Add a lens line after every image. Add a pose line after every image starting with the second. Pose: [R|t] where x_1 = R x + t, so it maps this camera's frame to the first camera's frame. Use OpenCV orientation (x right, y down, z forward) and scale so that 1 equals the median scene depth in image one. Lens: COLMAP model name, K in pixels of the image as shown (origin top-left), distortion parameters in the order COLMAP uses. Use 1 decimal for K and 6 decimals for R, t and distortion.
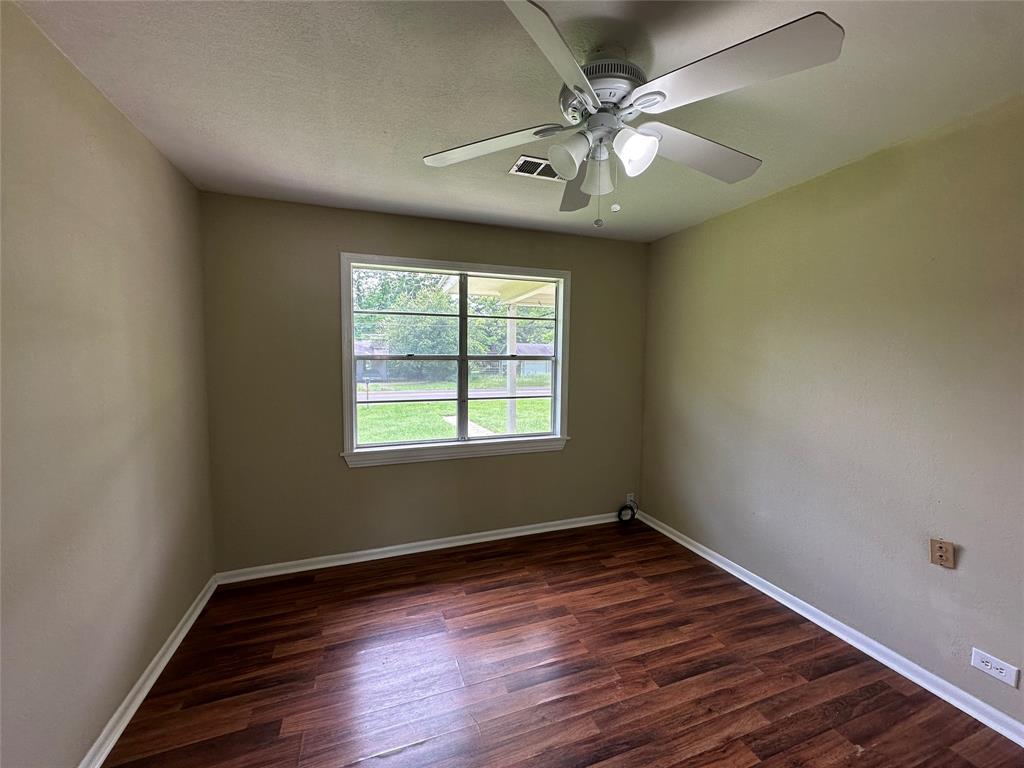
lens RADIAL K [[410.2, 0, 494.6], [0, 410.2, 402.4], [0, 0, 1]] dist [0.000587, -0.000007]
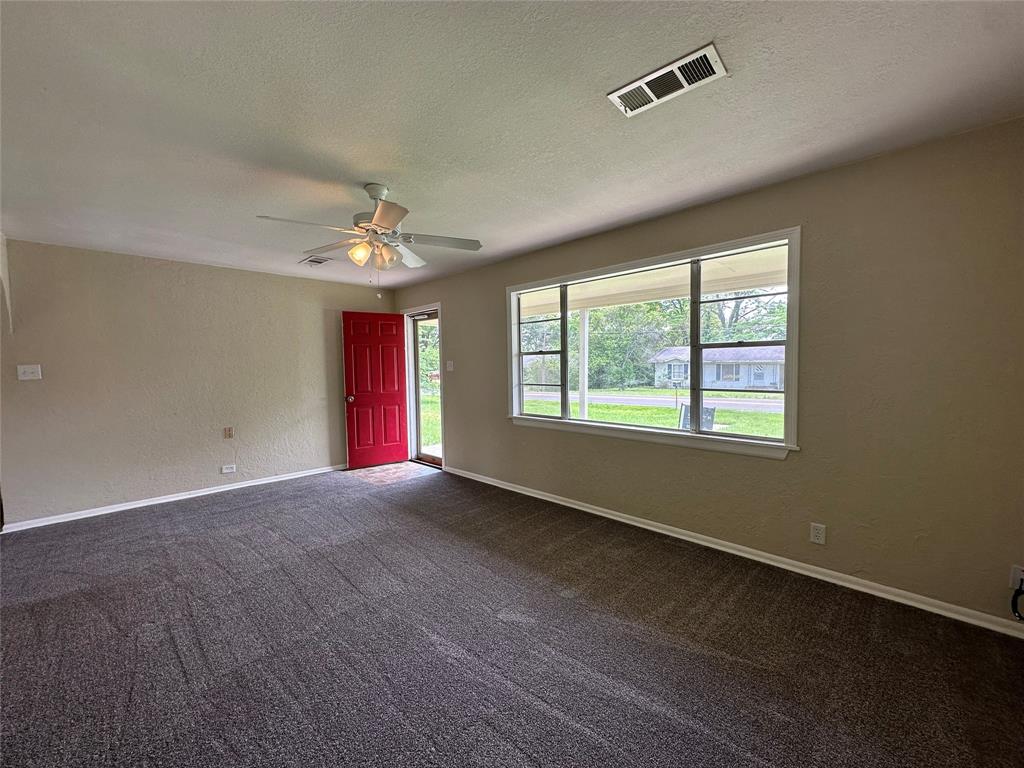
lens RADIAL K [[408.9, 0, 512.0], [0, 408.9, 384.0], [0, 0, 1]] dist [-0.000976, -0.000097]
pose [[0.430912, 0.045034, -0.901269, 0.939008], [-0.054230, 0.998241, 0.023951, -0.032809], [0.900763, 0.038555, 0.432597, 0.320671]]
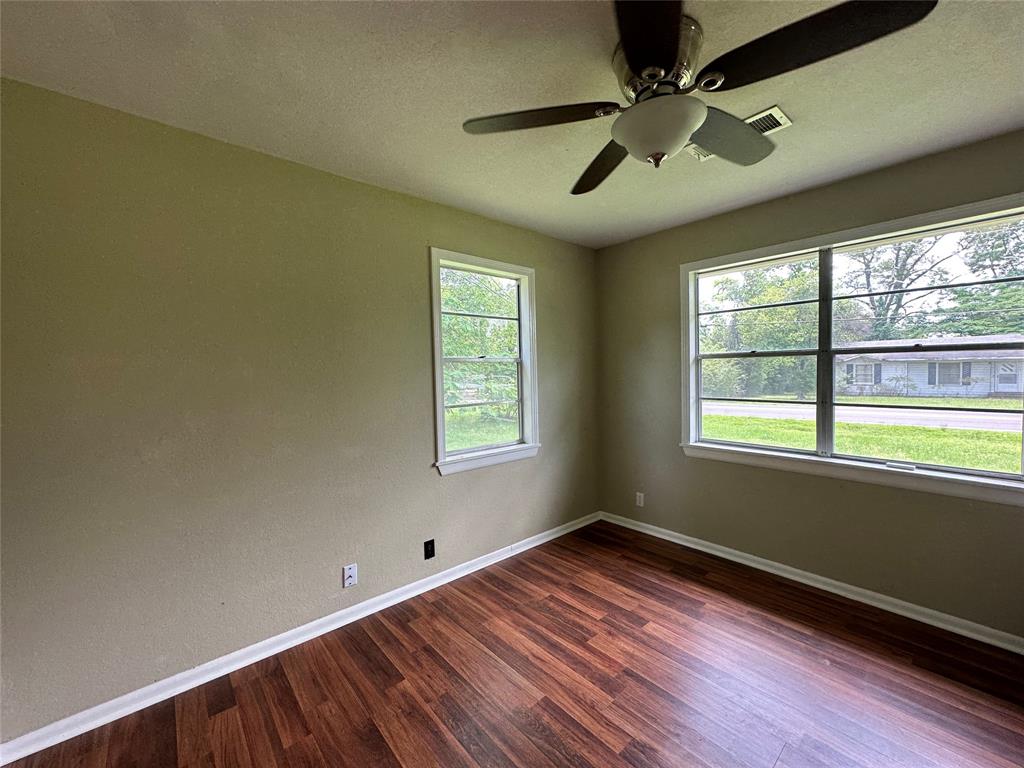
lens RADIAL K [[408.9, 0, 512.0], [0, 408.9, 384.0], [0, 0, 1]] dist [-0.000976, -0.000097]
pose [[0.359475, 0.027332, -0.932754, 0.453352], [-0.059718, 0.998196, 0.006235, -0.014472], [0.931242, 0.053461, 0.360458, 0.148563]]
